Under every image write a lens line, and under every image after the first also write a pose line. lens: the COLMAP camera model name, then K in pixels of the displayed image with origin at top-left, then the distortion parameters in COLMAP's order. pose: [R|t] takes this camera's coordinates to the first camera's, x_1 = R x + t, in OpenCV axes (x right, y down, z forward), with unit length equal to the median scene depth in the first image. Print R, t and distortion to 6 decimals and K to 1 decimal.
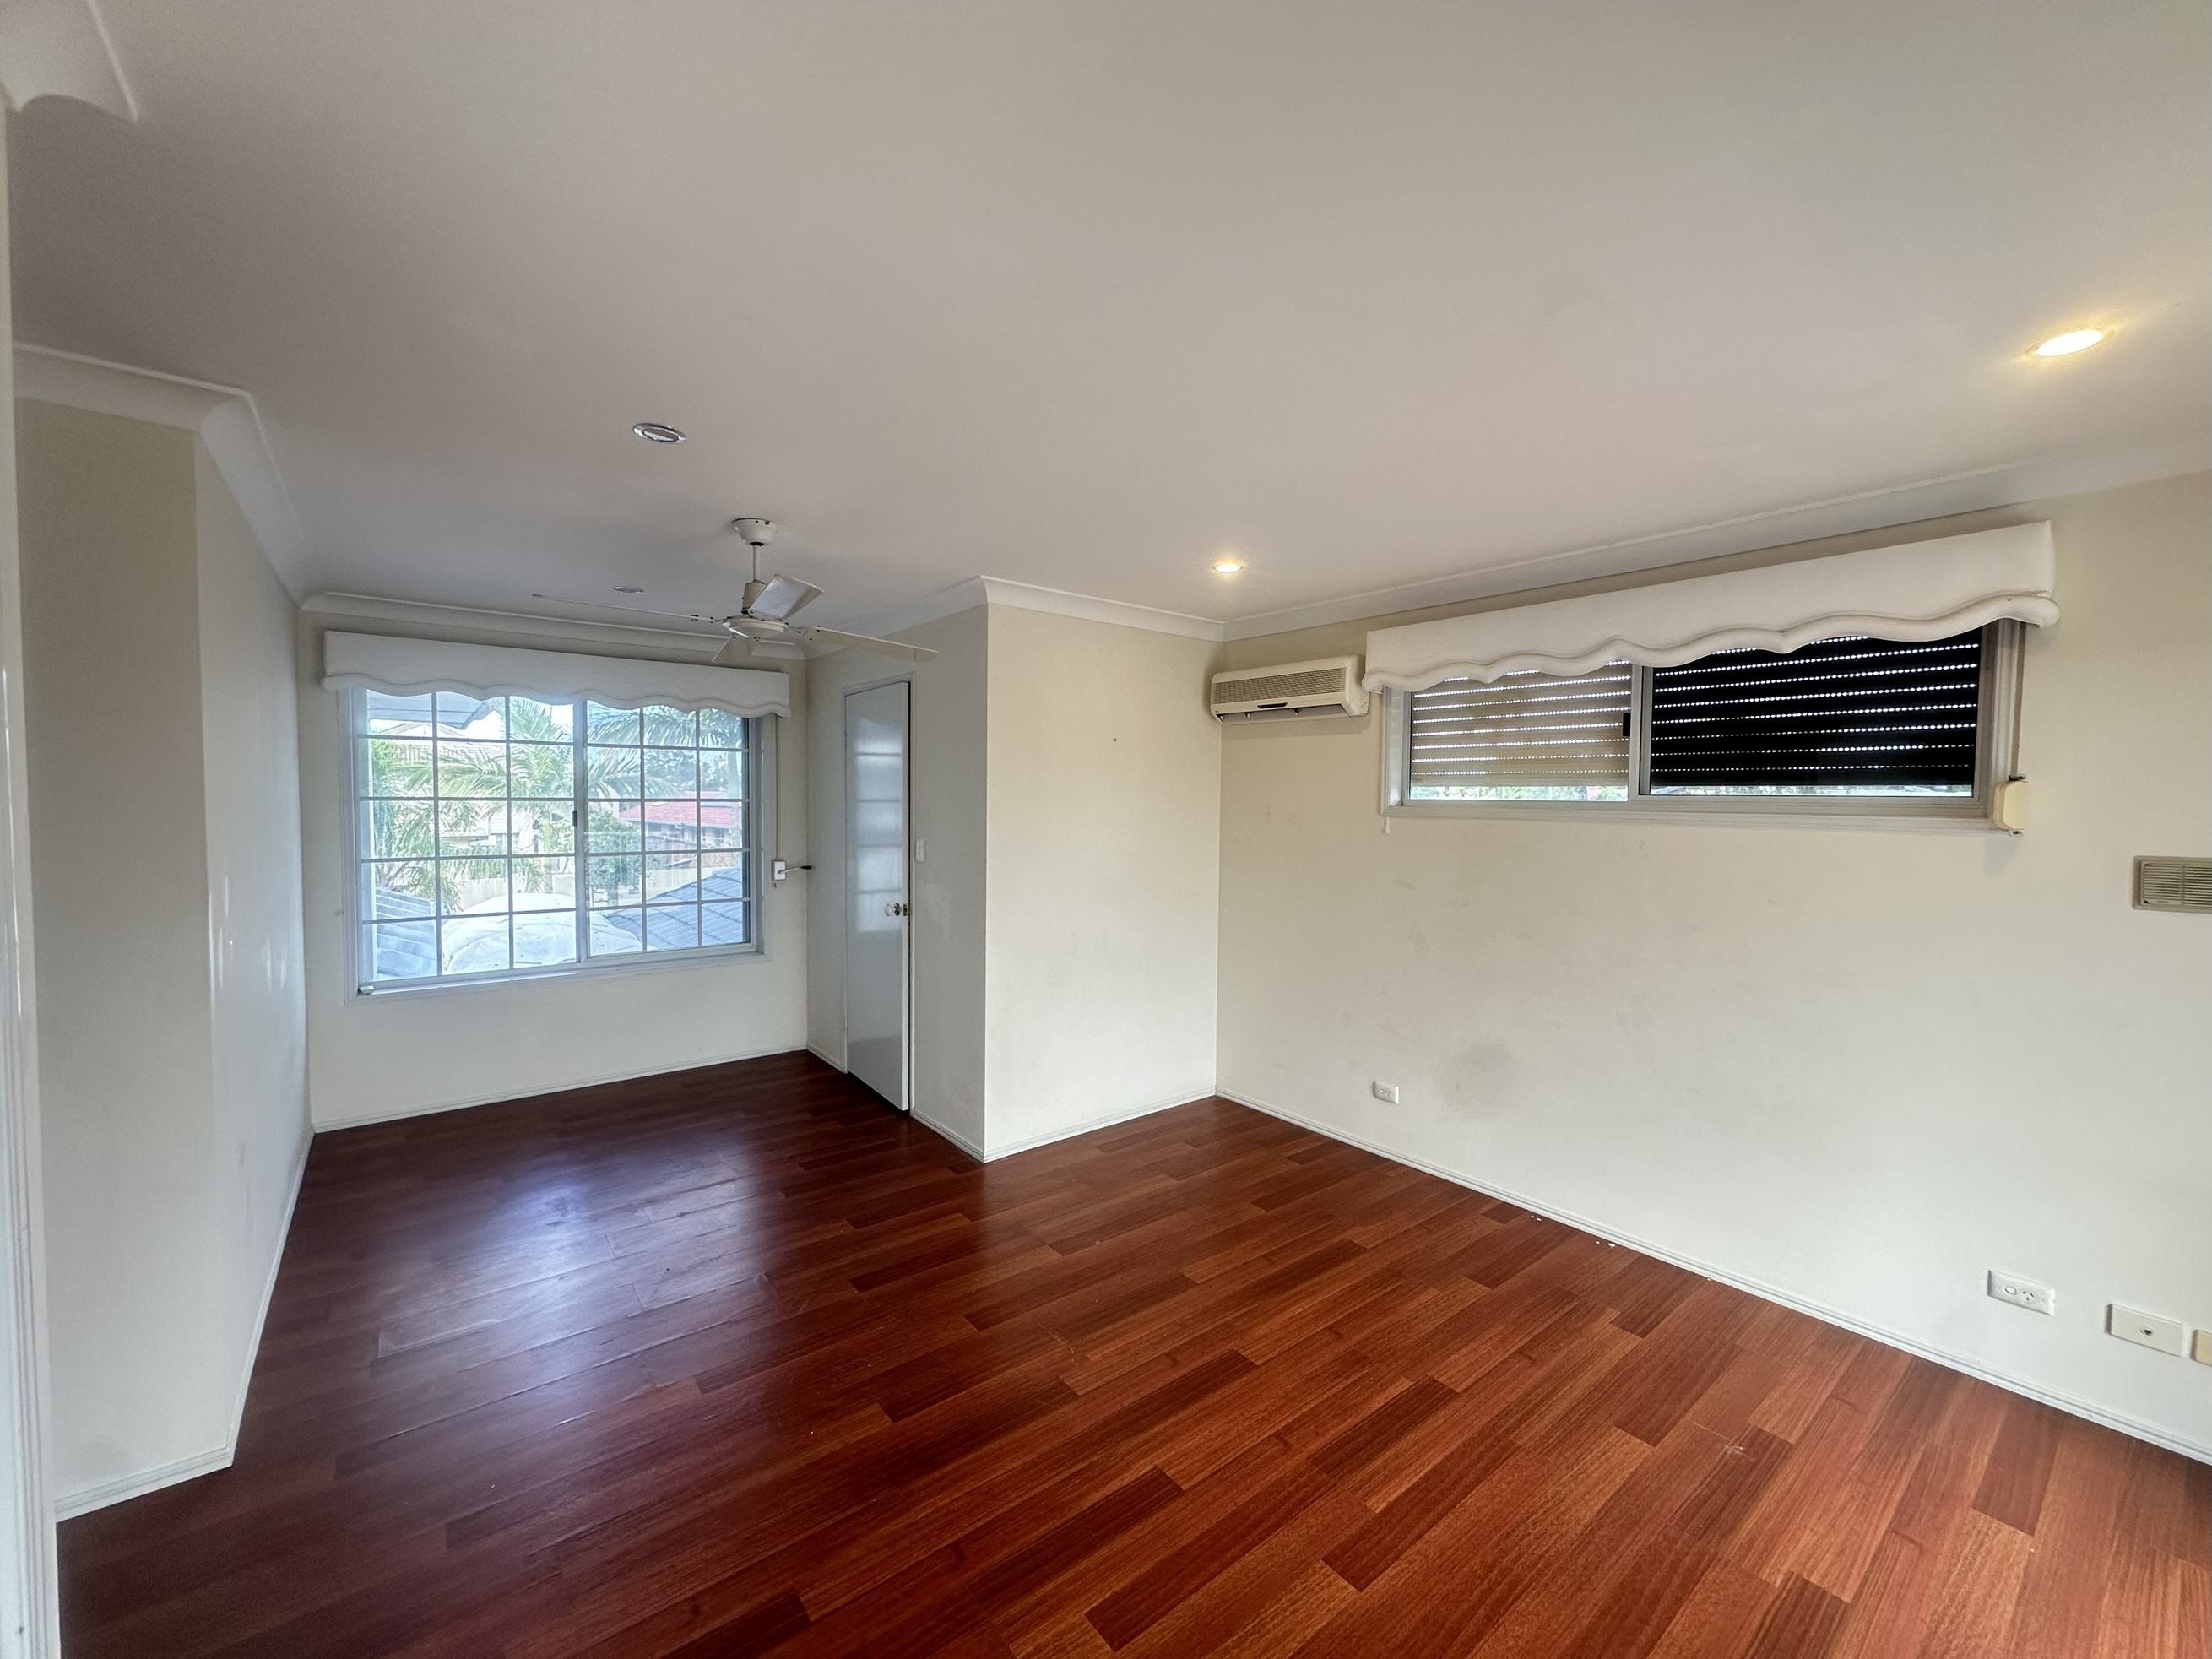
lens RADIAL K [[880.4, 0, 1106.0], [0, 880.4, 829.5], [0, 0, 1]] dist [-0.009291, 0.000522]
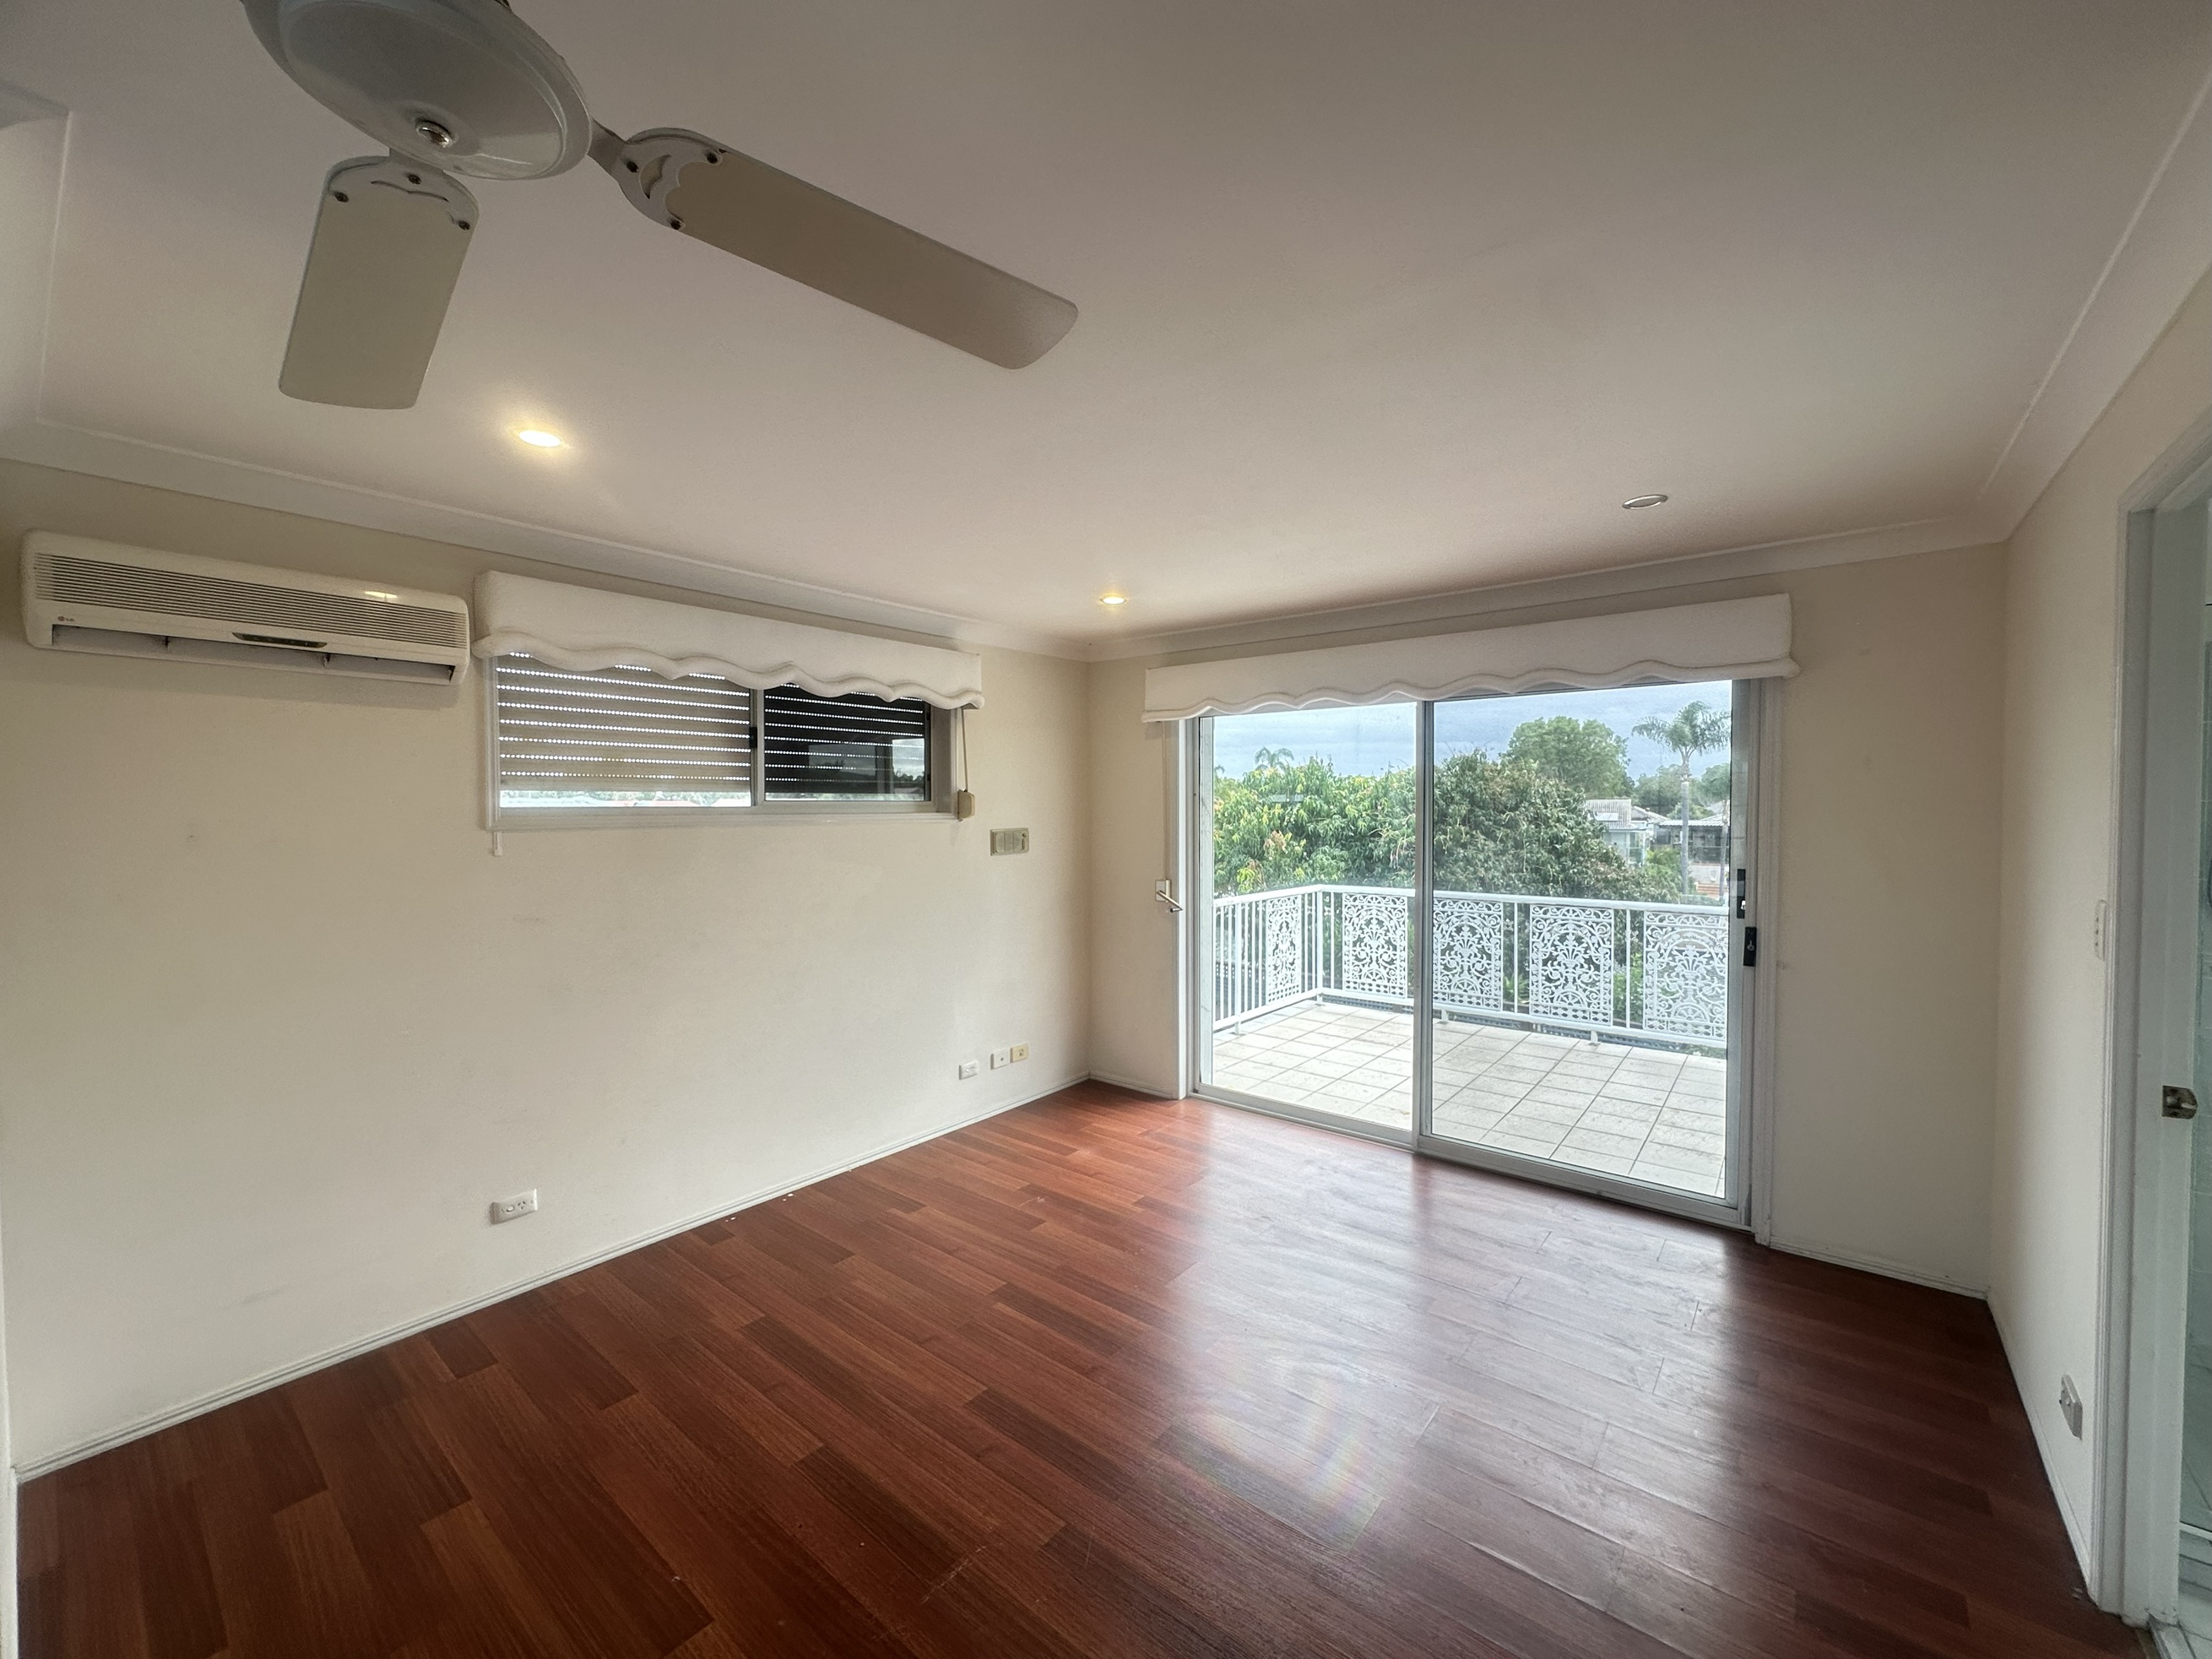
lens RADIAL K [[880.4, 0, 1106.0], [0, 880.4, 829.5], [0, 0, 1]] dist [-0.009291, 0.000522]
pose [[-0.215799, -0.033180, 0.975874, -0.601206], [0.042457, 0.998158, 0.043326, -0.032097], [-0.975514, 0.050782, -0.213992, 0.807220]]
